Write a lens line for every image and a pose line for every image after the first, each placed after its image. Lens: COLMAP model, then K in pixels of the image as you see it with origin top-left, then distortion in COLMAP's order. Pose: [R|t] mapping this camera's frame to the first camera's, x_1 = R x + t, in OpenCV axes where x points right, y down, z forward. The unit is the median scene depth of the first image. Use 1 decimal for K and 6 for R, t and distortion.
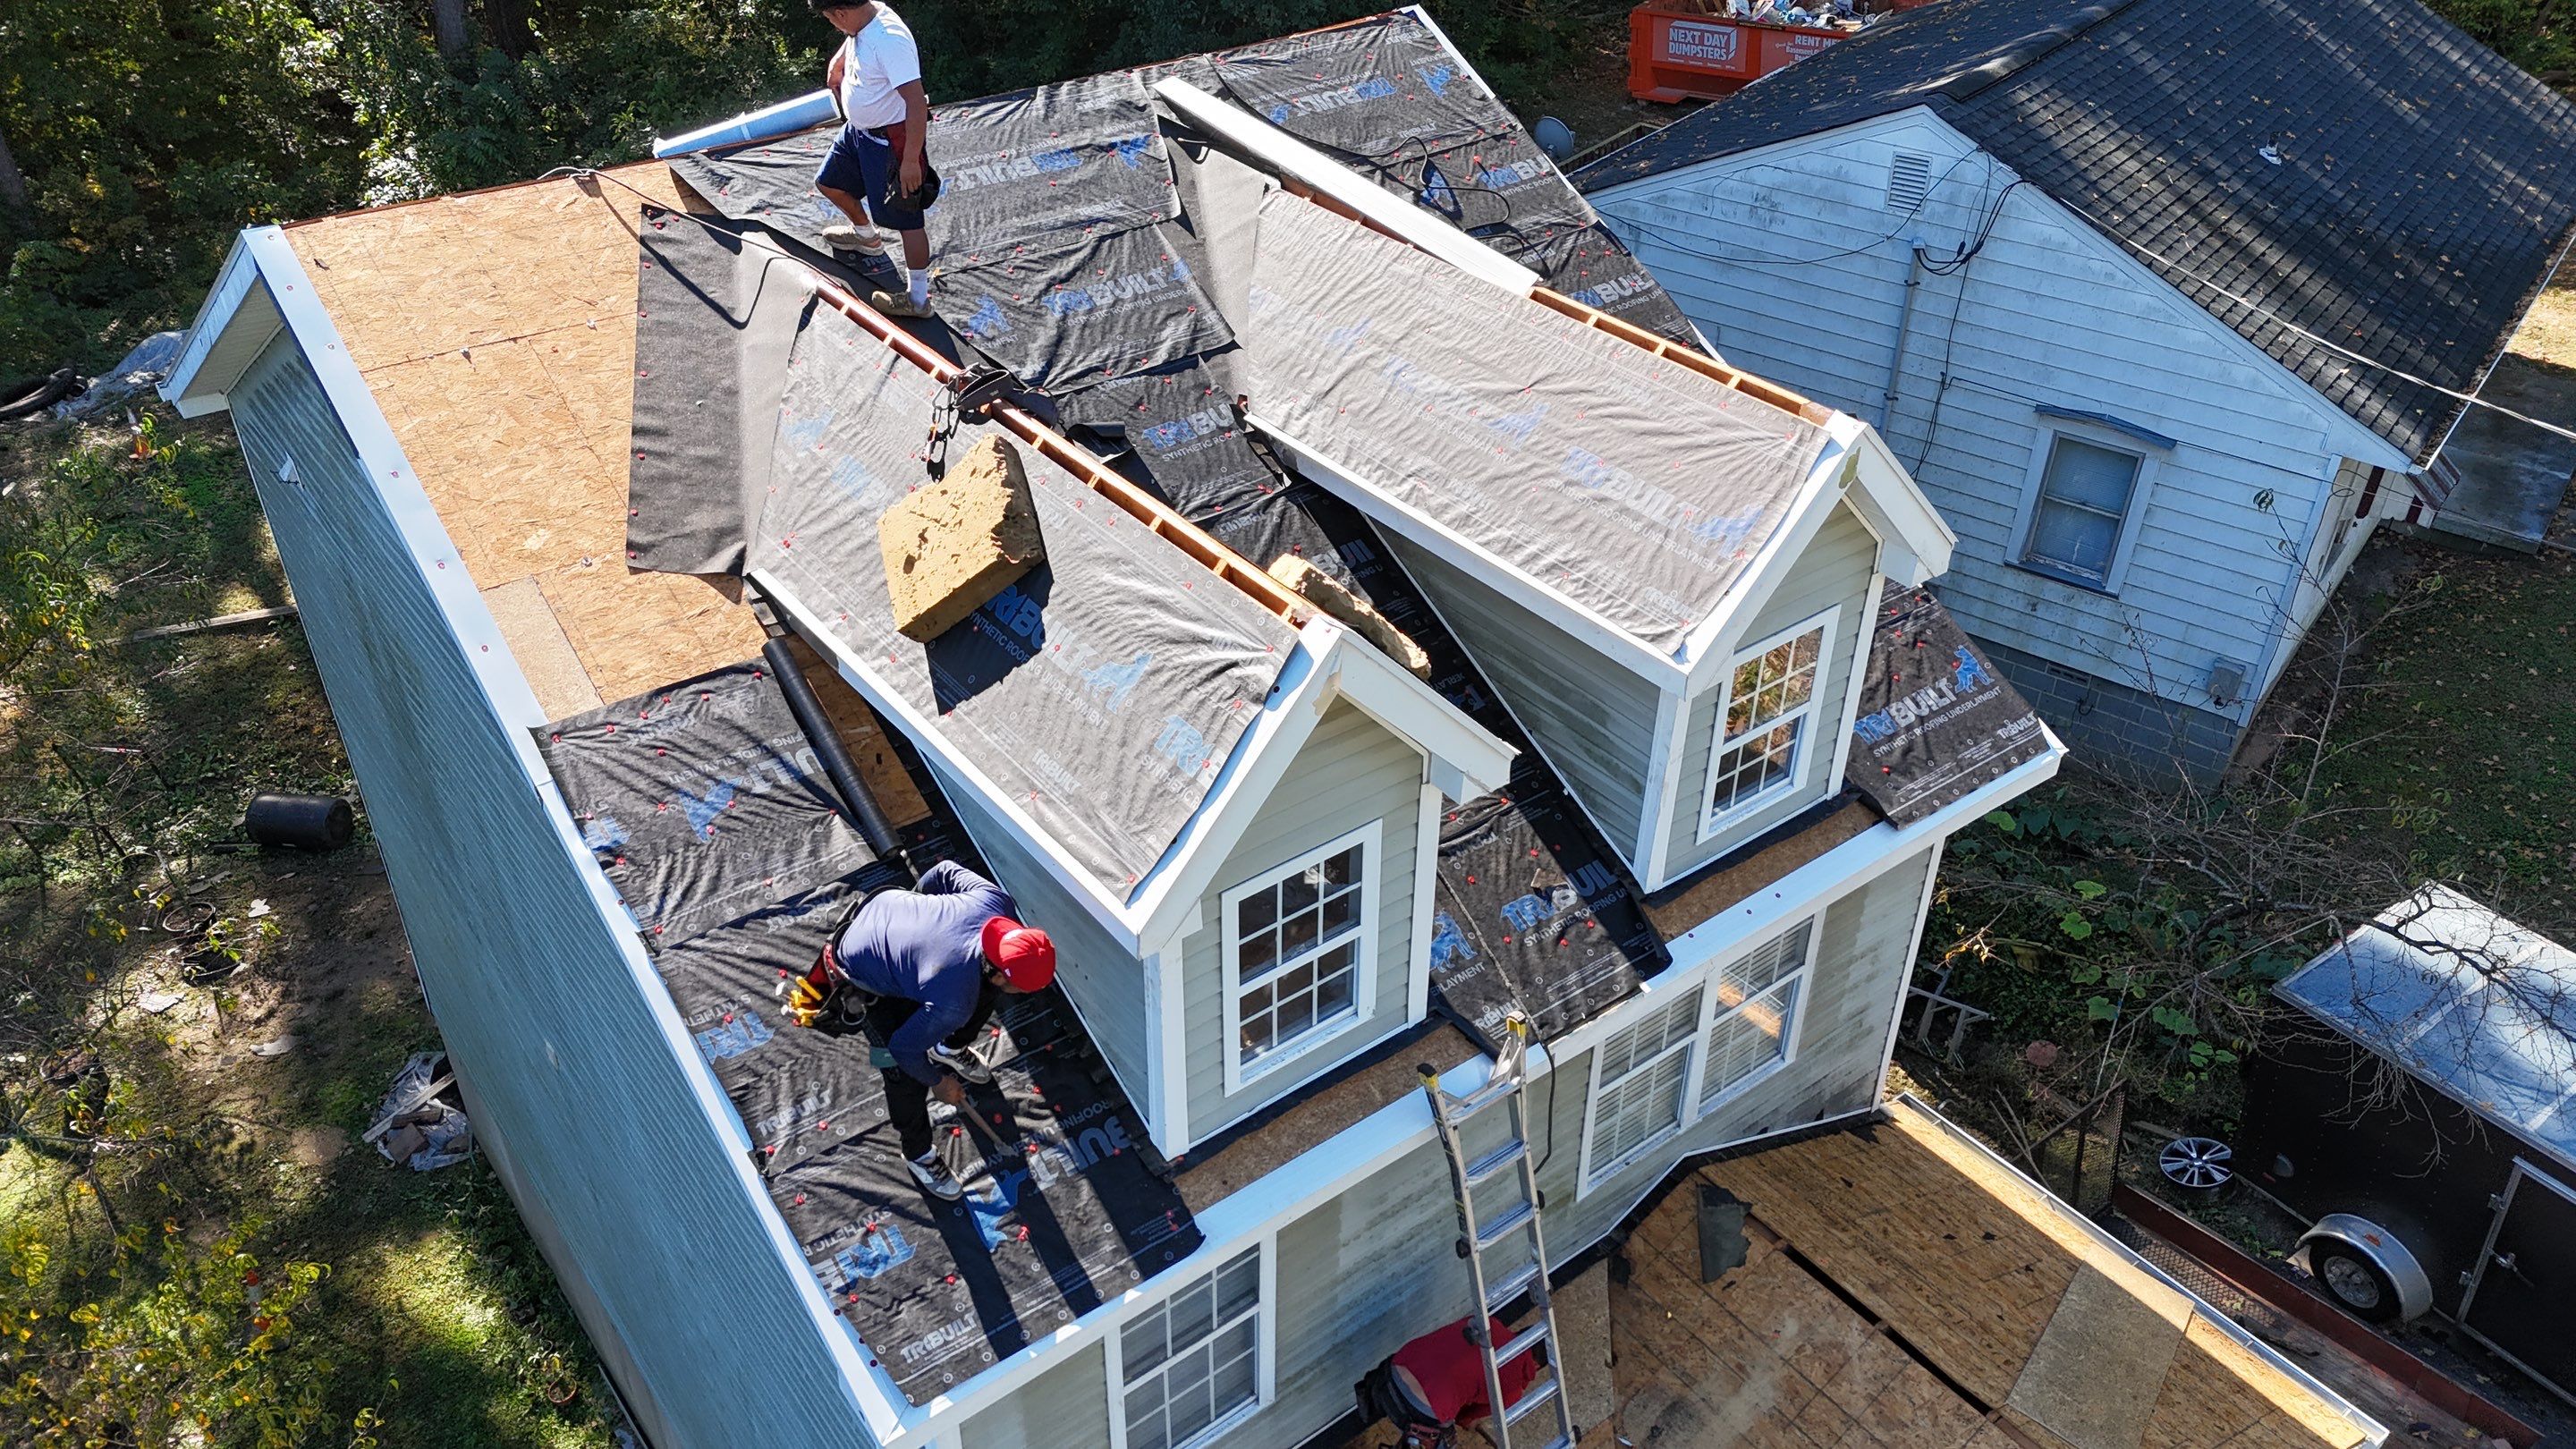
lens RADIAL K [[1858.1, 0, 1294.6], [0, 1858.1, 721.9], [0, 0, 1]] dist [0.093930, -0.097385]
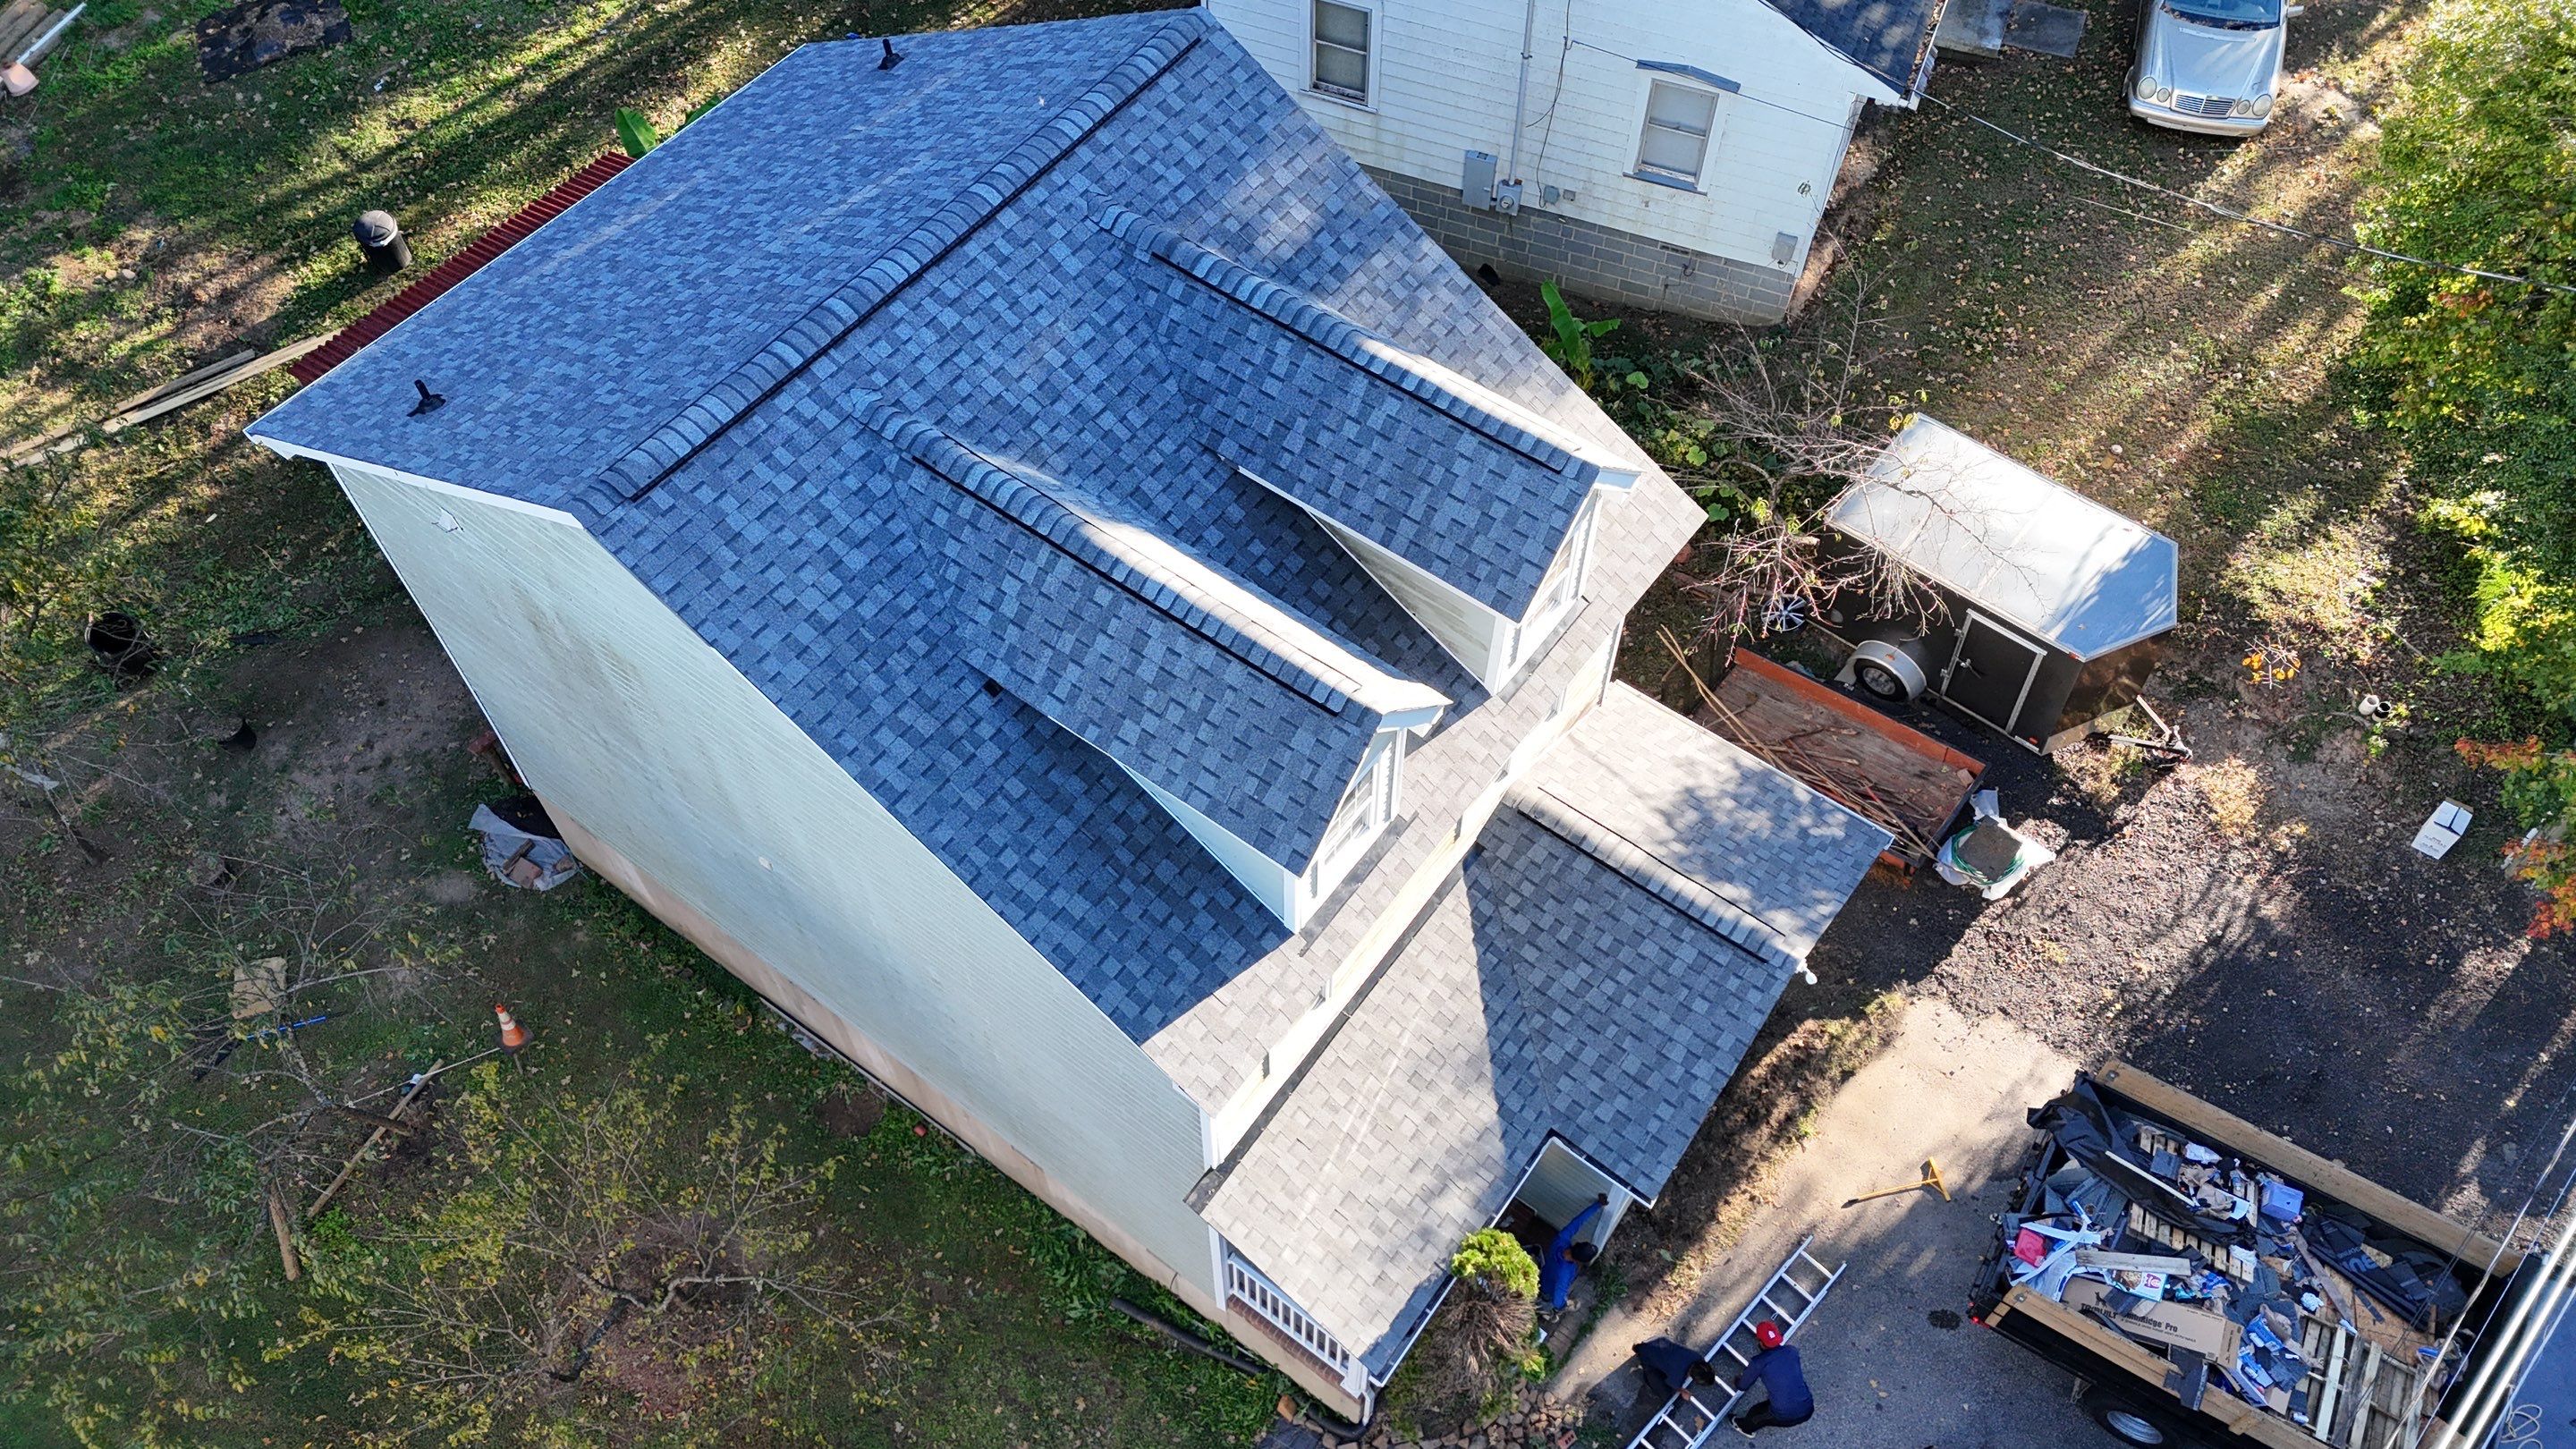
lens RADIAL K [[1858.1, 0, 1294.6], [0, 1858.1, 721.9], [0, 0, 1]] dist [0.093930, -0.097385]
pose [[0.961150, -0.232230, 0.149197, -0.128355], [0.160542, 0.910014, 0.382230, -0.293546], [-0.224537, -0.343428, 0.911943, -0.274331]]
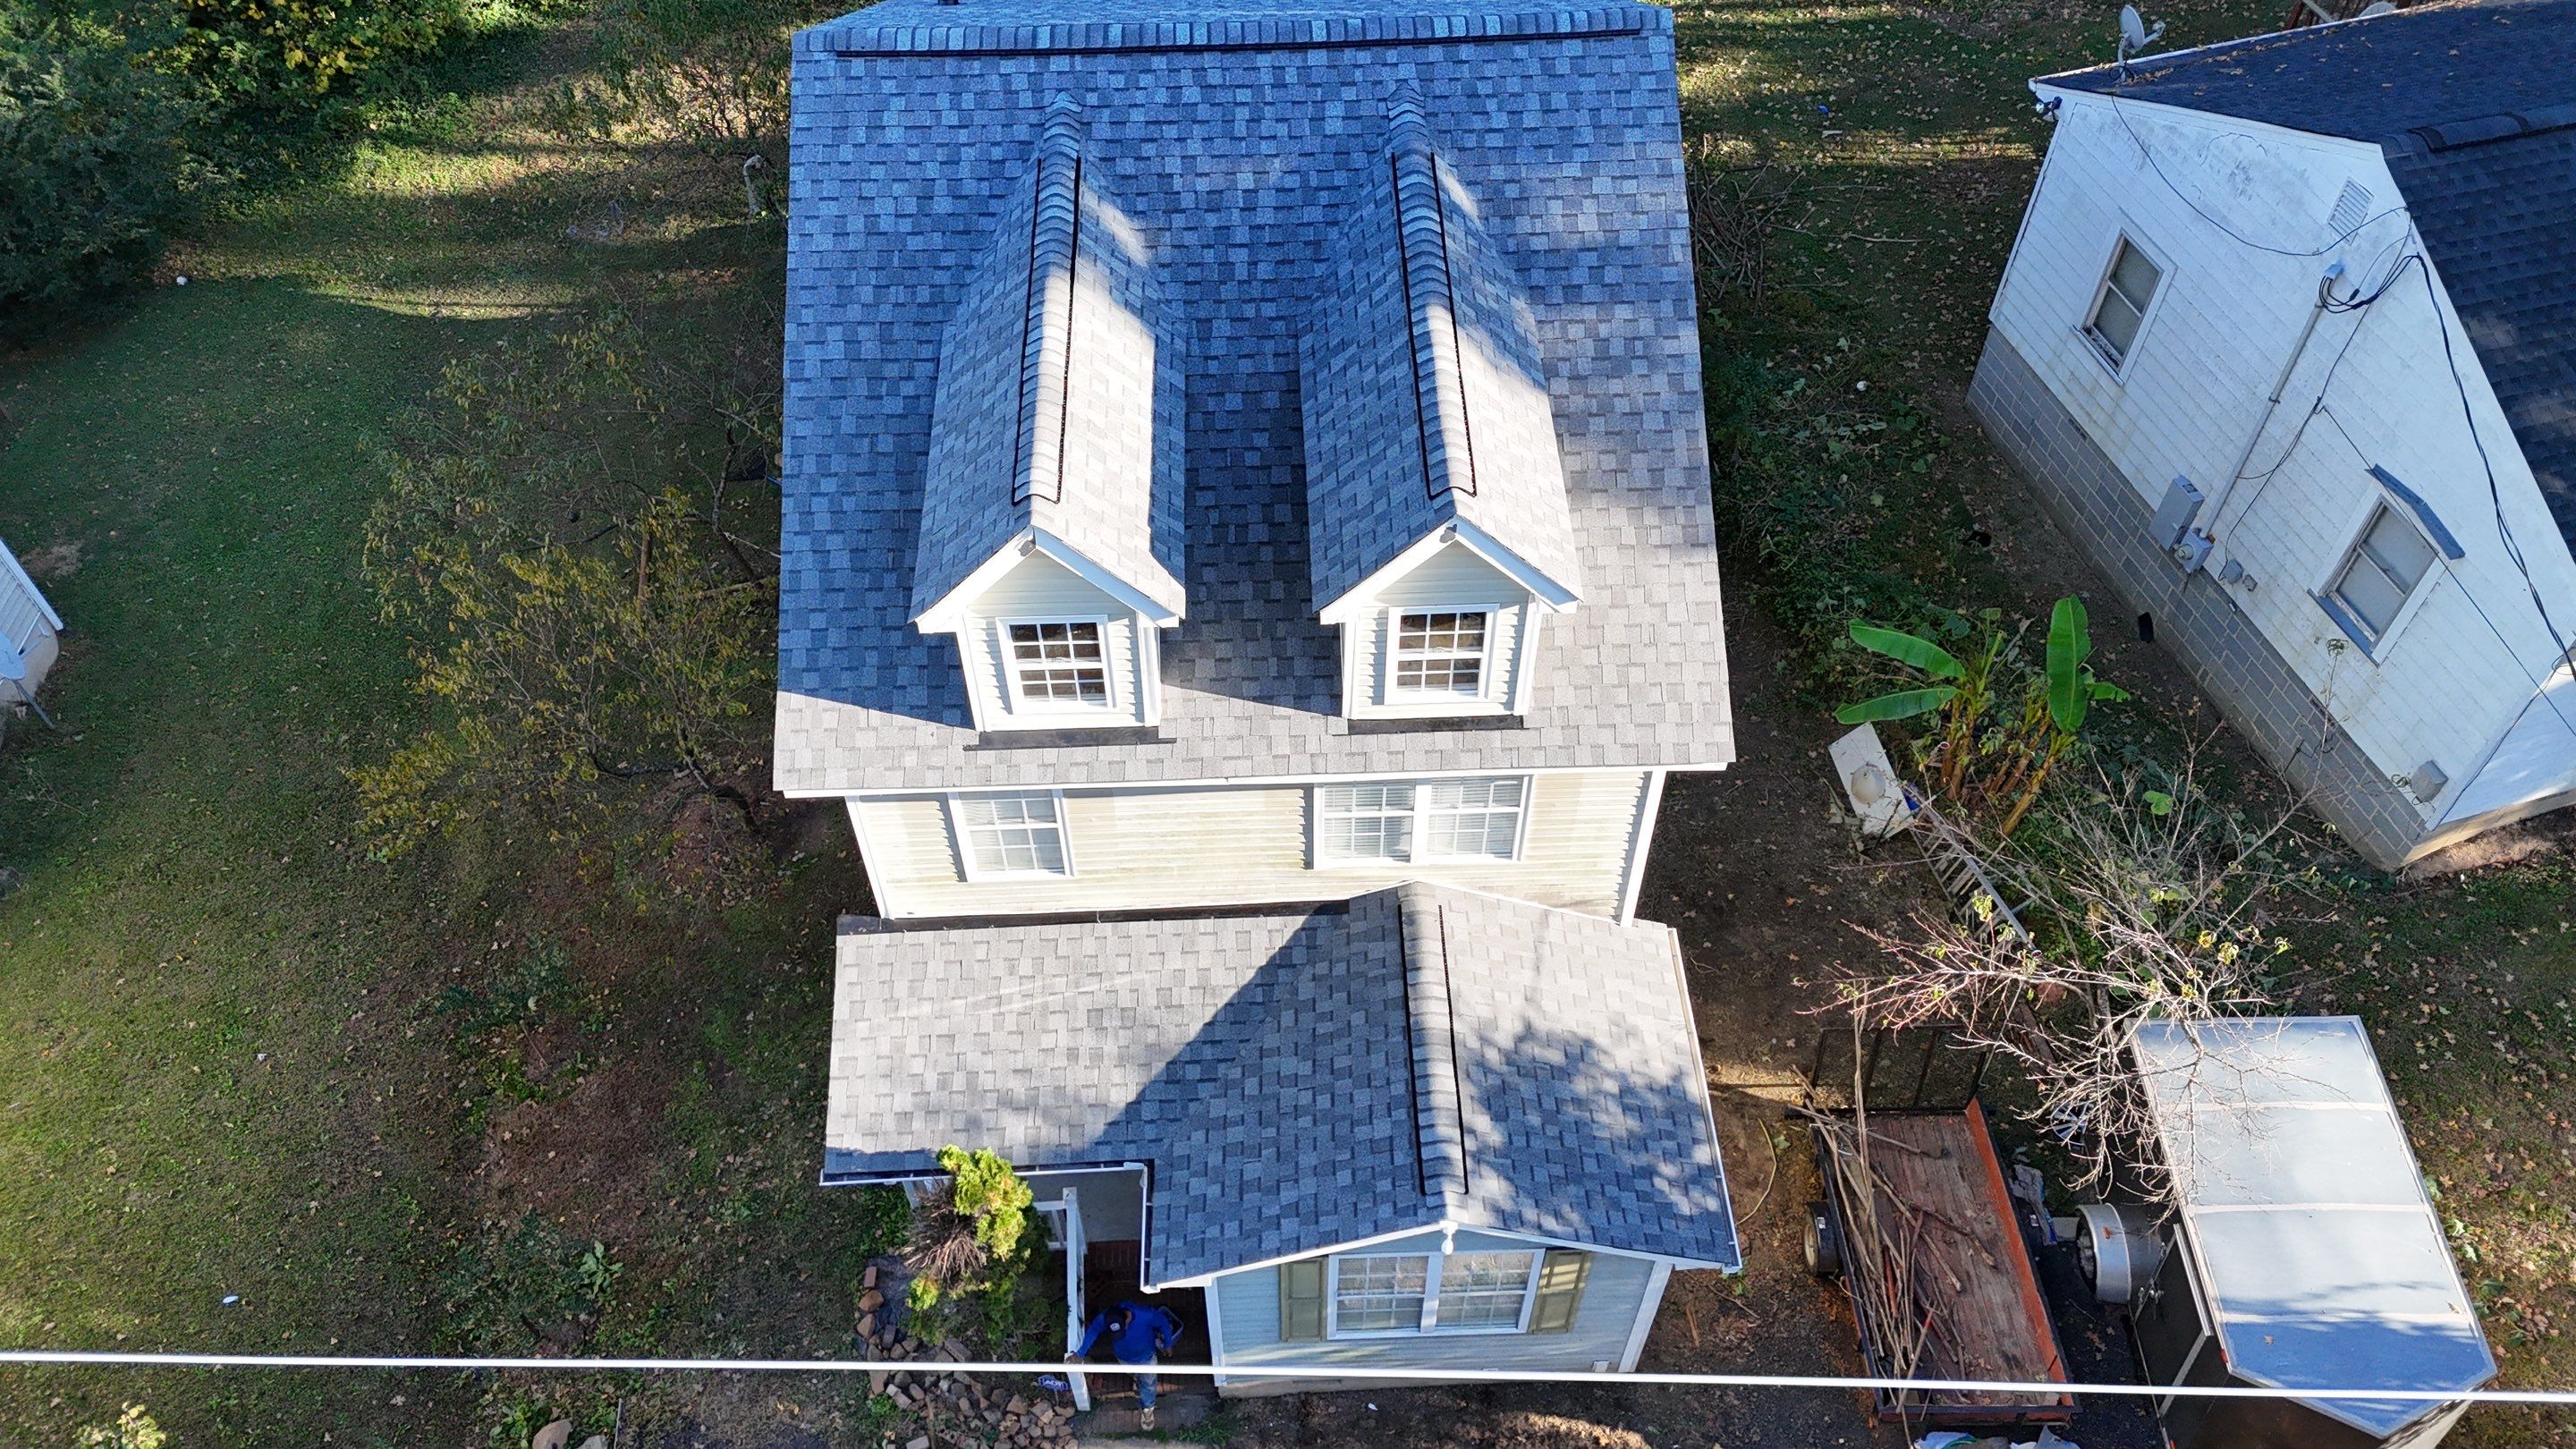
lens RADIAL K [[1858.1, 0, 1294.6], [0, 1858.1, 721.9], [0, 0, 1]] dist [0.093930, -0.097385]
pose [[0.820260, 0.436814, -0.369278, 0.364584], [-0.313822, 0.883437, 0.347928, -0.225576], [0.478214, -0.169504, 0.861731, -0.192568]]
